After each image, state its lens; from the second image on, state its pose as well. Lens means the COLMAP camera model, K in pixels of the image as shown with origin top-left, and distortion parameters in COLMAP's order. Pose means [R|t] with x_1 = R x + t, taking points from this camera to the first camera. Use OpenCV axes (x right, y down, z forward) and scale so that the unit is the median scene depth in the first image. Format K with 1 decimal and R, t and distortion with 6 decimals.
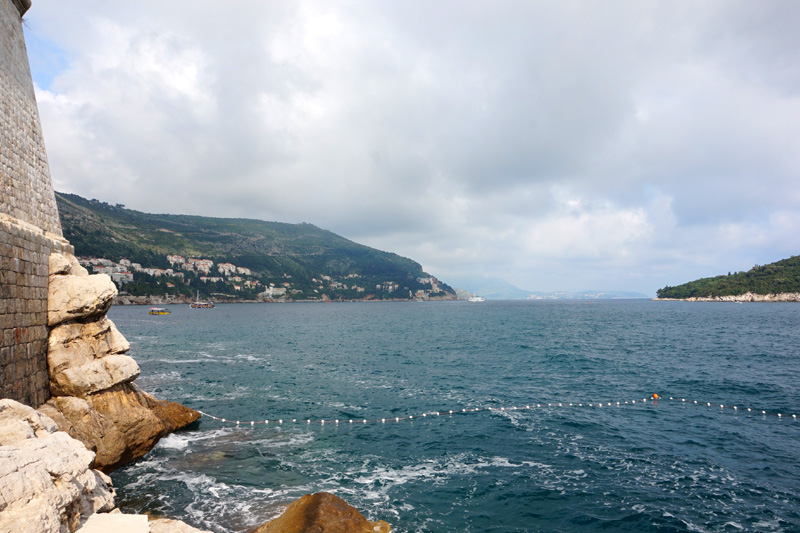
lens RADIAL K [[539.6, 0, 399.4], [0, 539.6, 267.0], [0, 0, 1]] dist [-0.049763, 0.038592]
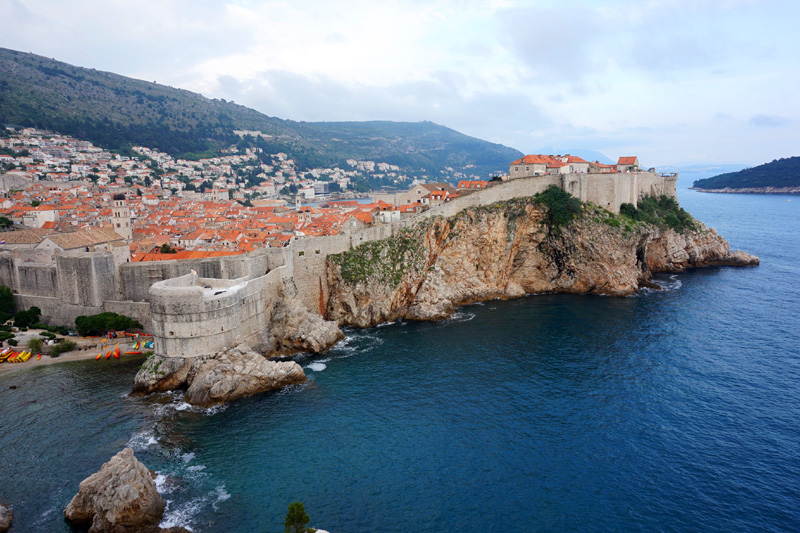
lens RADIAL K [[539.6, 0, 397.2], [0, 539.6, 264.4], [0, 0, 1]] dist [-0.049763, 0.038592]
pose [[0.984213, 0.004343, -0.176932, -0.038558], [0.034377, 0.975968, 0.215185, -0.047074], [0.173615, -0.217870, 0.960412, -0.367272]]
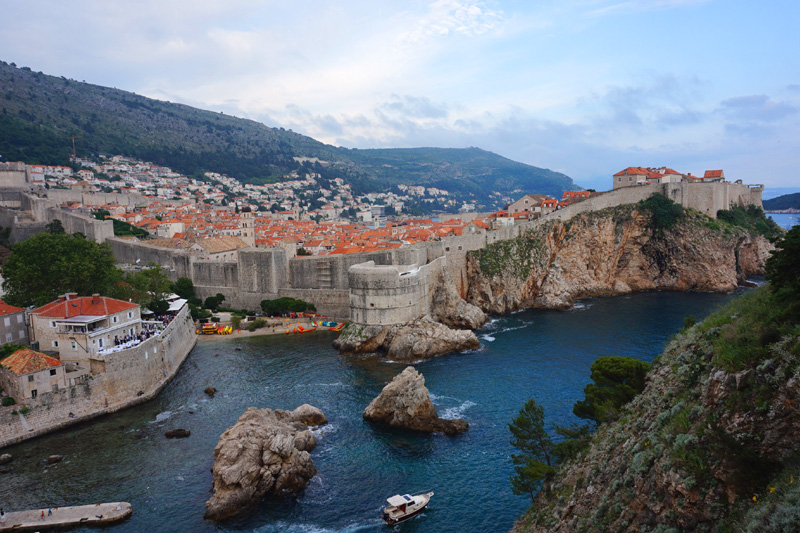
lens RADIAL K [[539.6, 0, 399.3], [0, 539.6, 263.4], [0, 0, 1]] dist [-0.049763, 0.038592]
pose [[0.968998, -0.001851, -0.247060, -0.056590], [0.043443, 0.985669, 0.163001, -0.044299], [0.243218, -0.168681, 0.955192, -0.390072]]
